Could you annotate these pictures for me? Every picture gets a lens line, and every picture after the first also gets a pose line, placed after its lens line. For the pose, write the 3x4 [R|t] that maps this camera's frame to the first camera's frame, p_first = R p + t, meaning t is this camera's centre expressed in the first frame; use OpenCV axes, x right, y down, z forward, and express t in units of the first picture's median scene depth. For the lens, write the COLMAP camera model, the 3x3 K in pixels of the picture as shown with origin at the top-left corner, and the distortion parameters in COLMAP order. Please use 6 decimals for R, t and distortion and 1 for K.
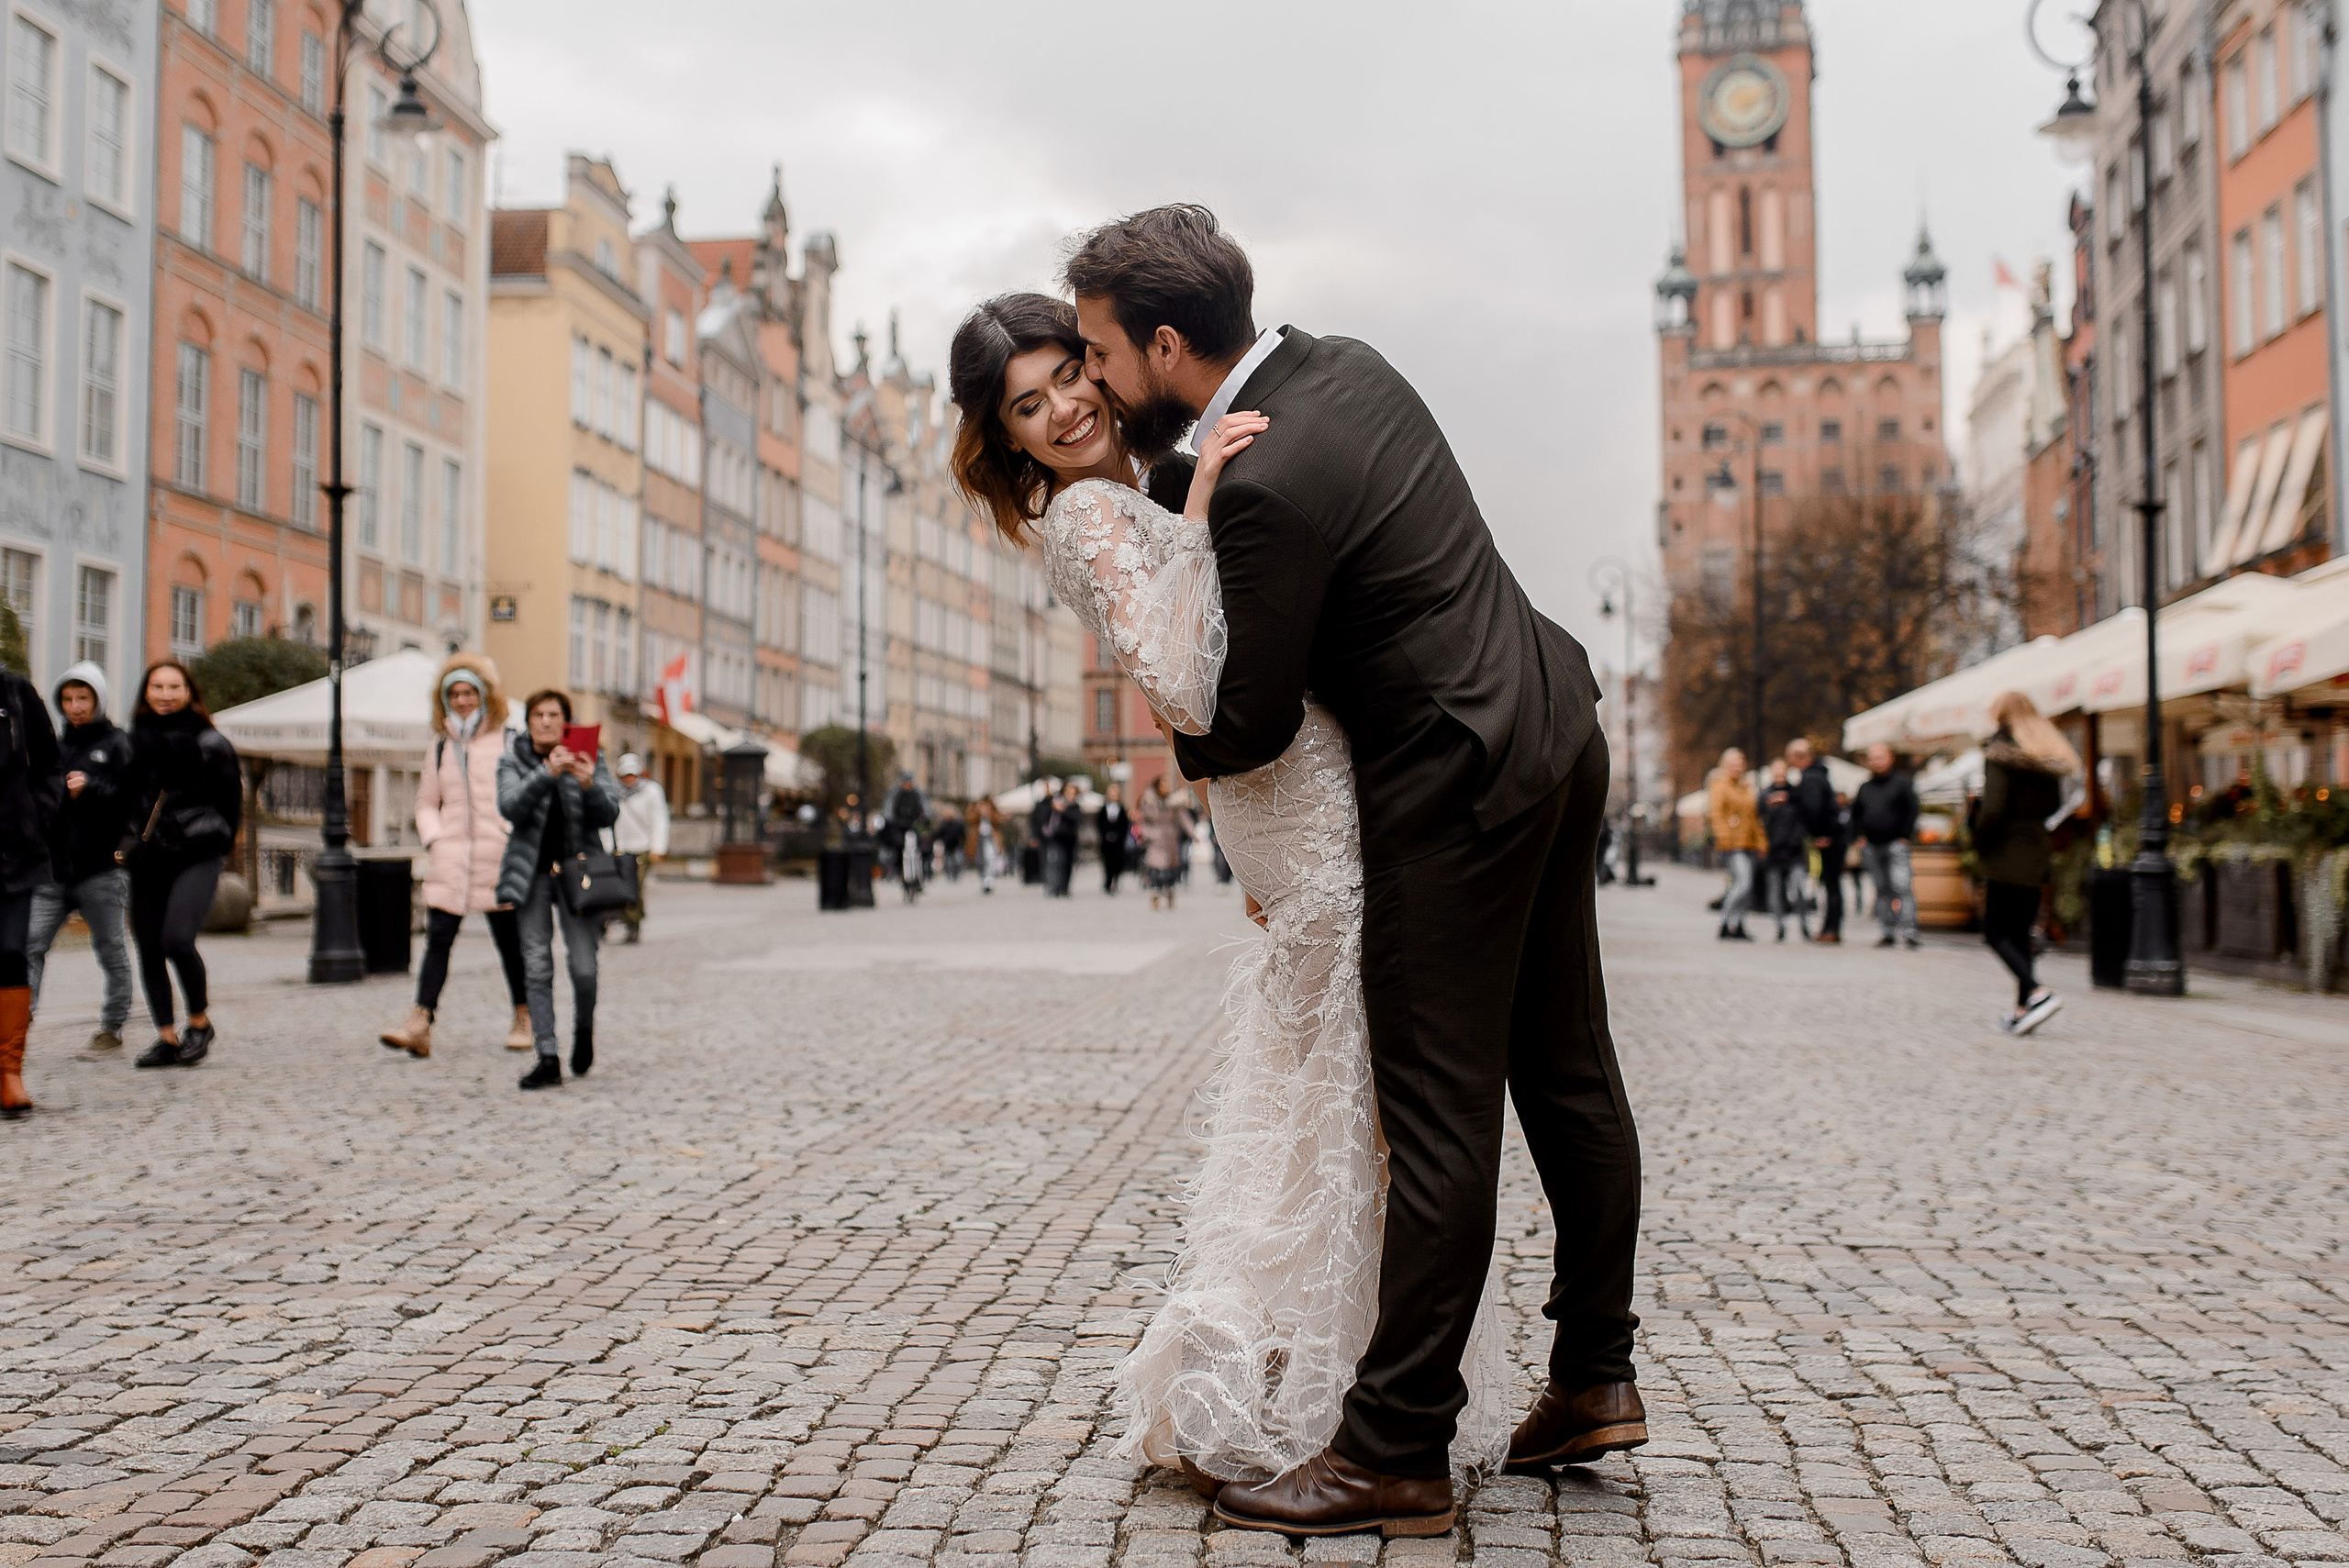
lens RADIAL K [[2716.9, 0, 1153.0], [0, 2716.9, 680.9], [0, 0, 1]] dist [0.002668, 0.003578]
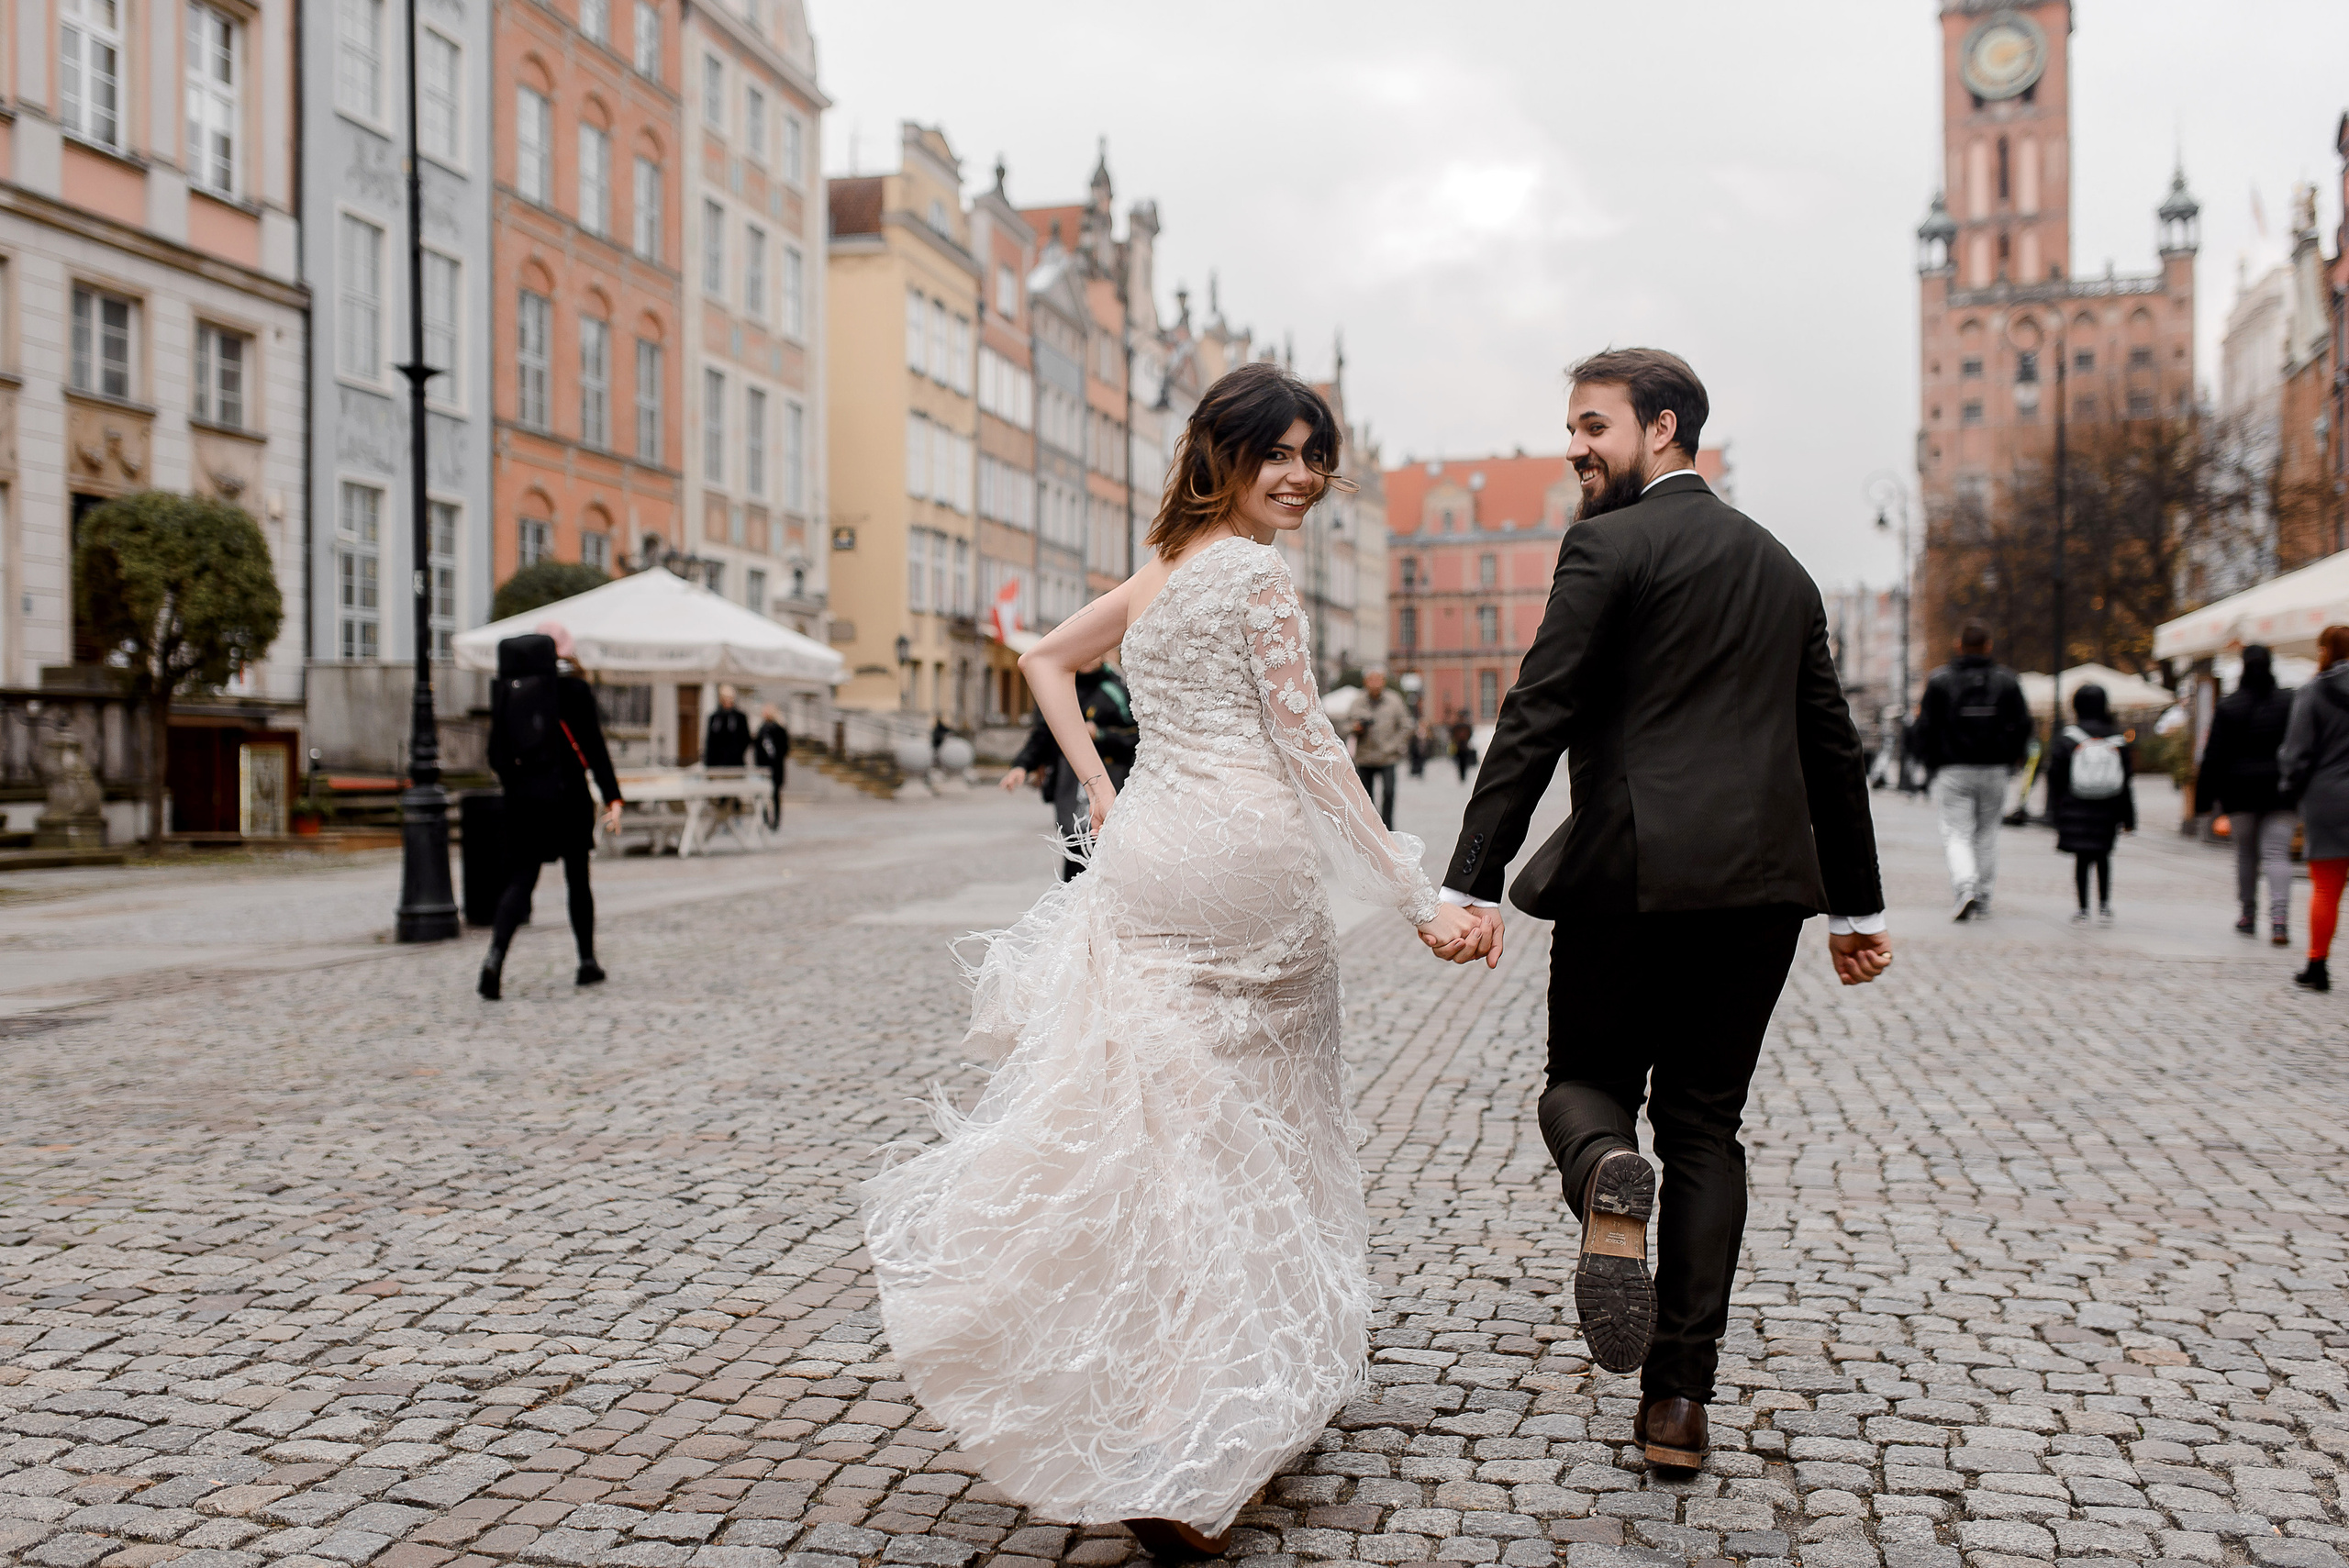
lens RADIAL K [[2189.2, 0, 1170.1], [0, 2189.2, 753.7], [0, 0, 1]] dist [-0.001086, 0.005825]
pose [[0.990811, -0.001713, -0.135240, 0.010845], [0.010787, 0.997735, 0.066391, 0.002696], [0.134820, -0.067240, 0.988586, 0.120394]]
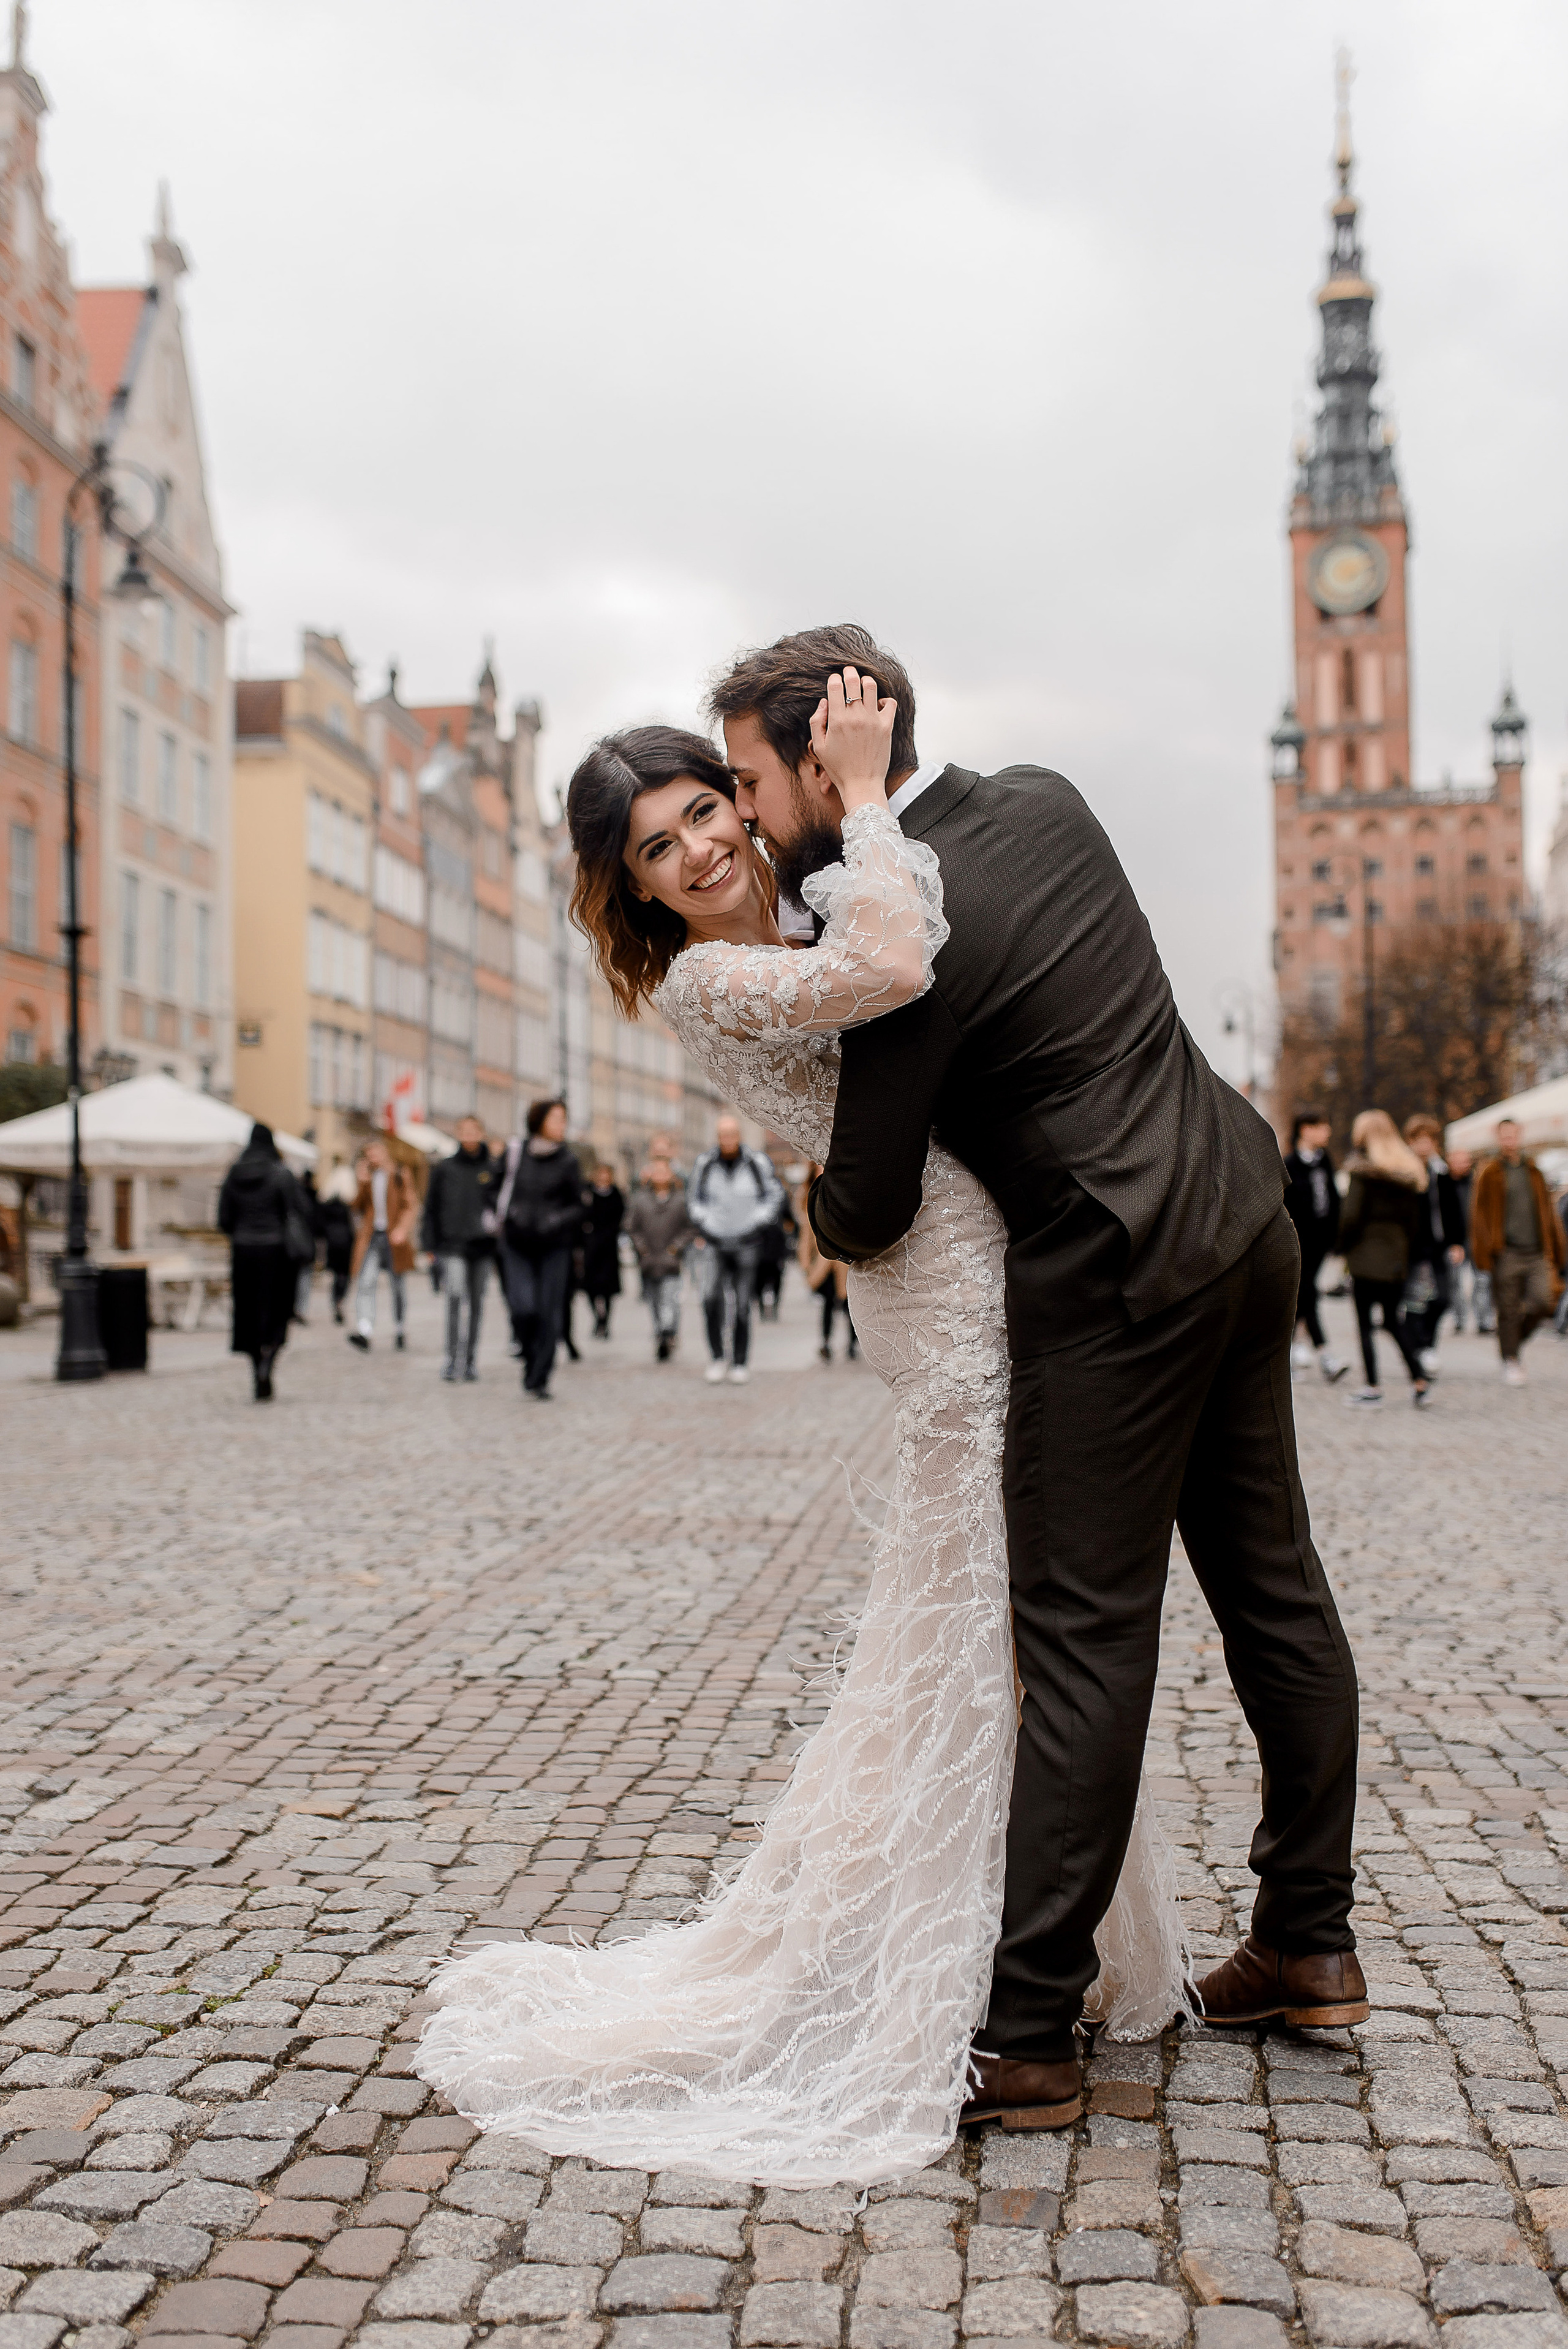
lens RADIAL K [[2356.1, 0, 784.0], [0, 2356.1, 1174.5], [0, 0, 1]] dist [-0.000291, 0.001468]
pose [[0.999809, -0.007013, -0.018229, 0.000702], [0.007664, 0.999325, 0.035933, -0.001598], [0.017964, -0.036066, 0.999188, 0.019950]]
